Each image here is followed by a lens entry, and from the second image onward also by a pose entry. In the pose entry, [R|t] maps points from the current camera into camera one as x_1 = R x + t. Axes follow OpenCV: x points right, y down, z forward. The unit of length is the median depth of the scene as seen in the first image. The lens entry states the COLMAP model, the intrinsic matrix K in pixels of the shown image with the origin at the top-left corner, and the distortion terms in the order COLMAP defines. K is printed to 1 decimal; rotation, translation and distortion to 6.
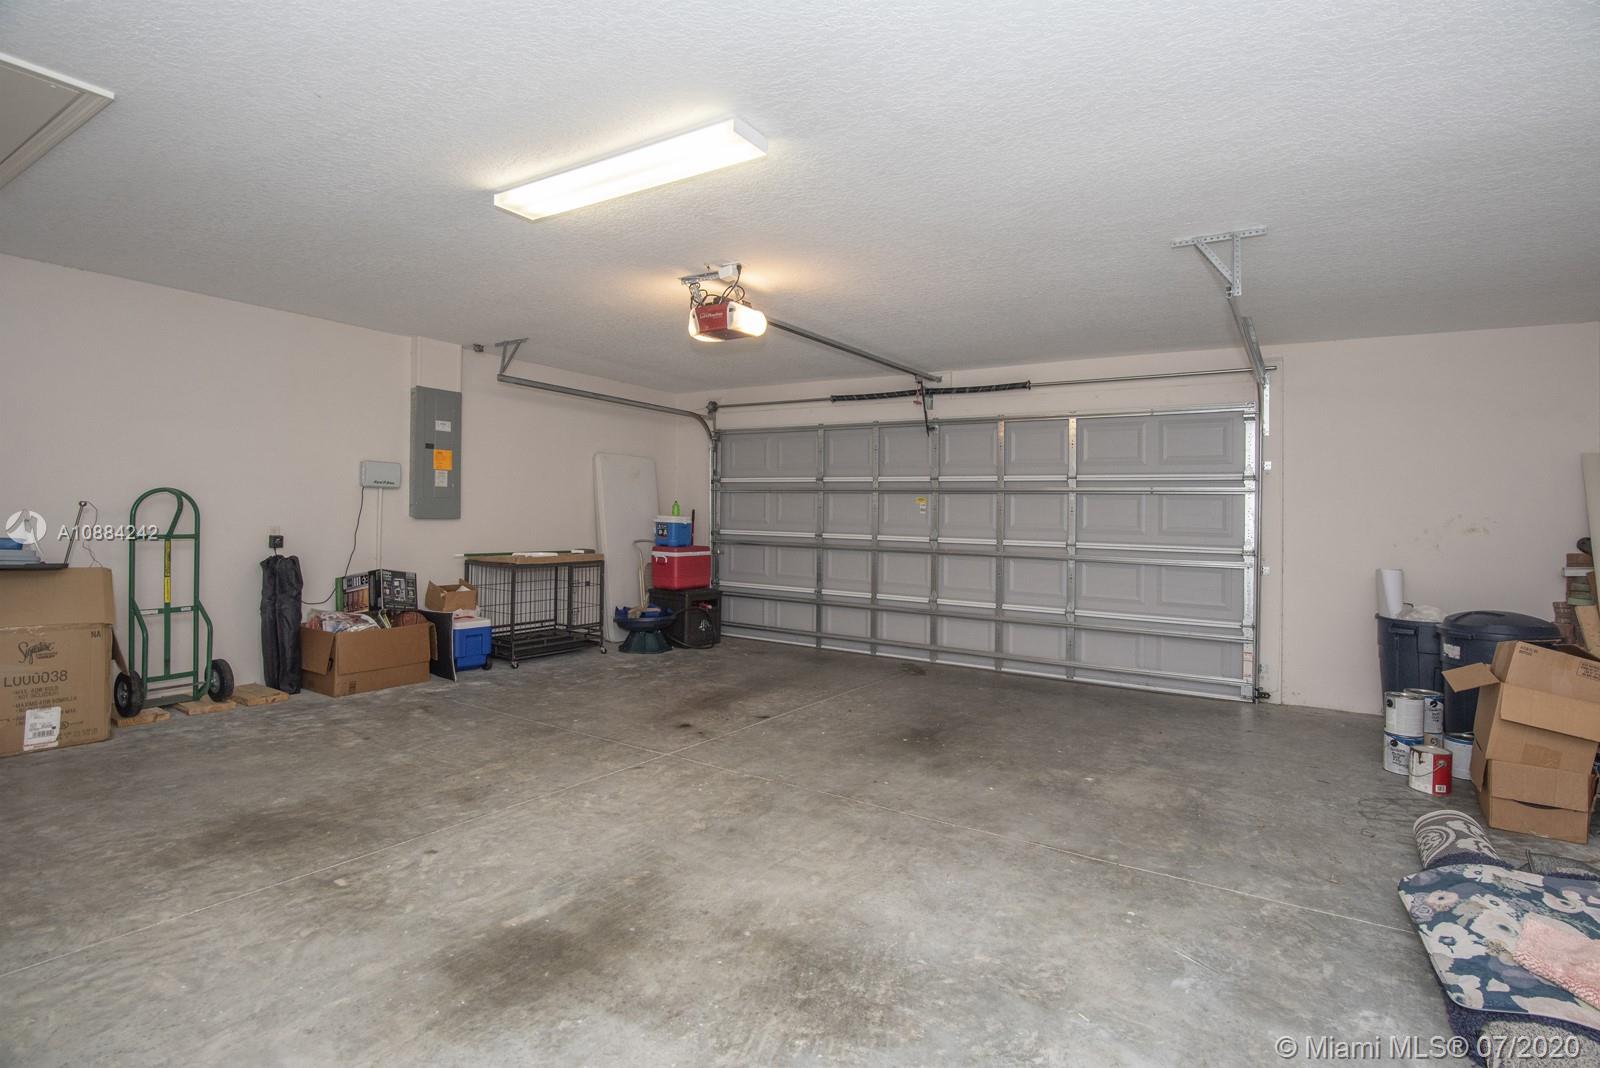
lens RADIAL K [[785.6, 0, 804.6], [0, 785.6, 529.0], [0, 0, 1]] dist [-0.018315, -0.000291]
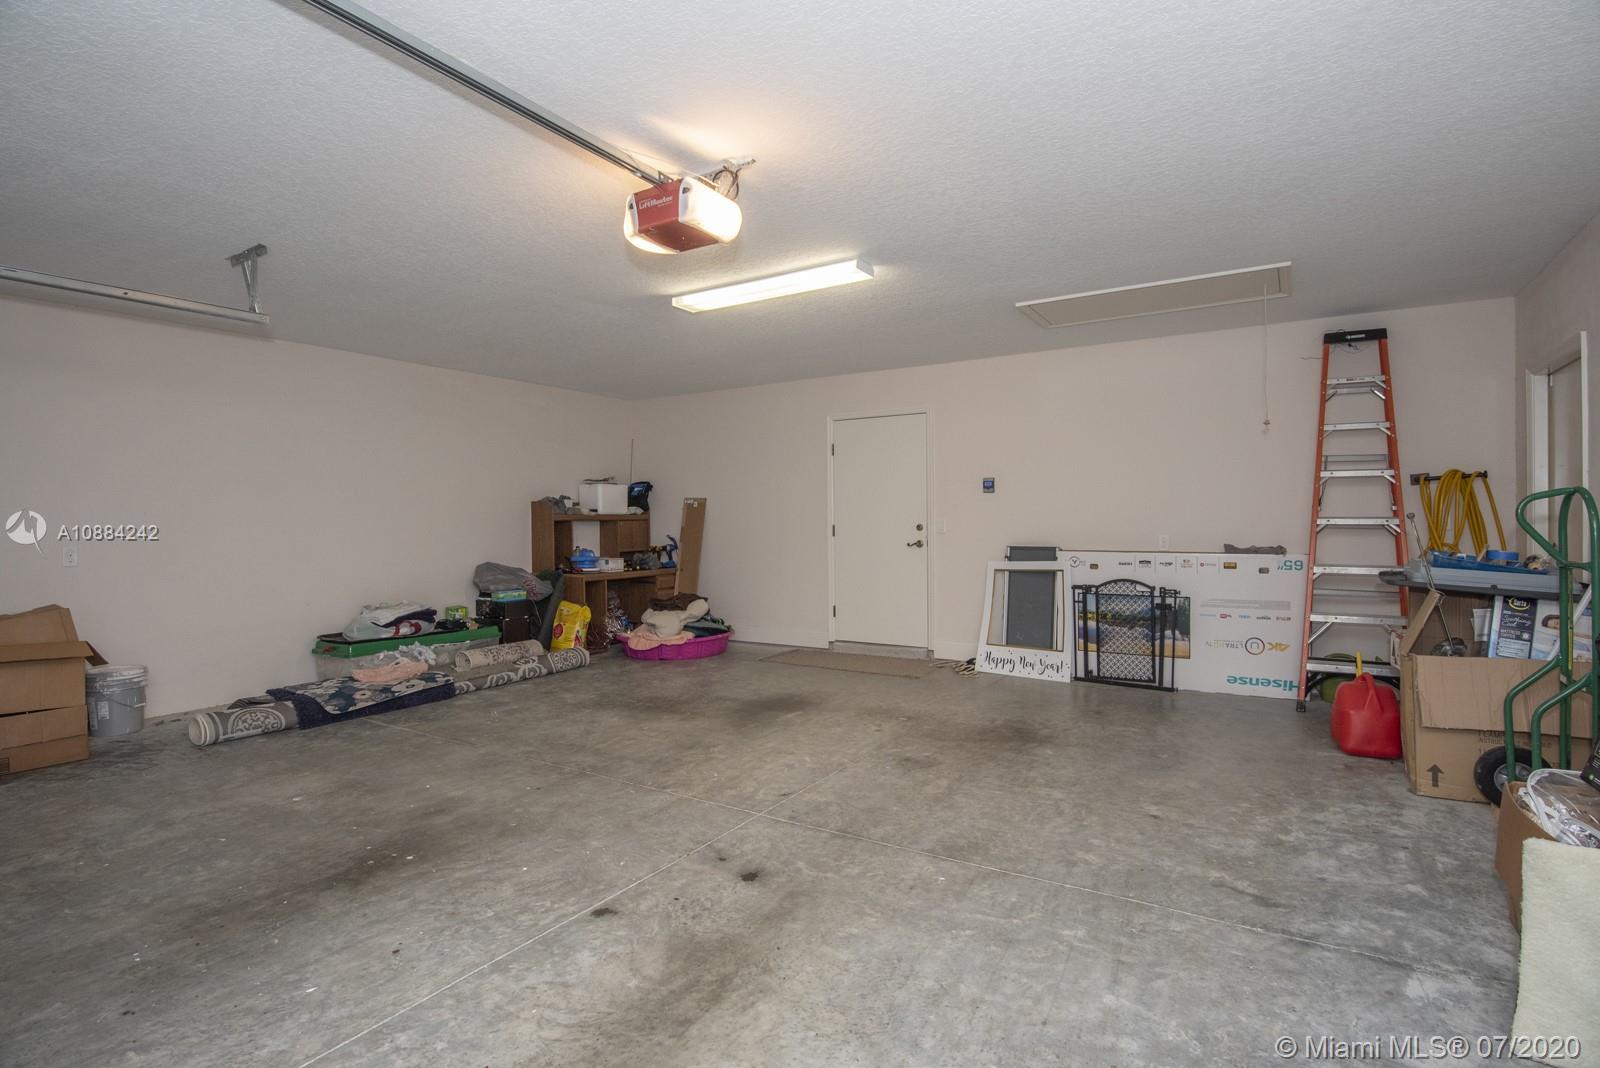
lens RADIAL K [[785.6, 0, 804.6], [0, 785.6, 529.0], [0, 0, 1]] dist [-0.018315, -0.000291]
pose [[-0.999840, -0.015378, -0.009185, -0.232546], [-0.015597, 0.999584, 0.024250, -0.032338], [0.008808, 0.024390, -0.999664, 2.003676]]
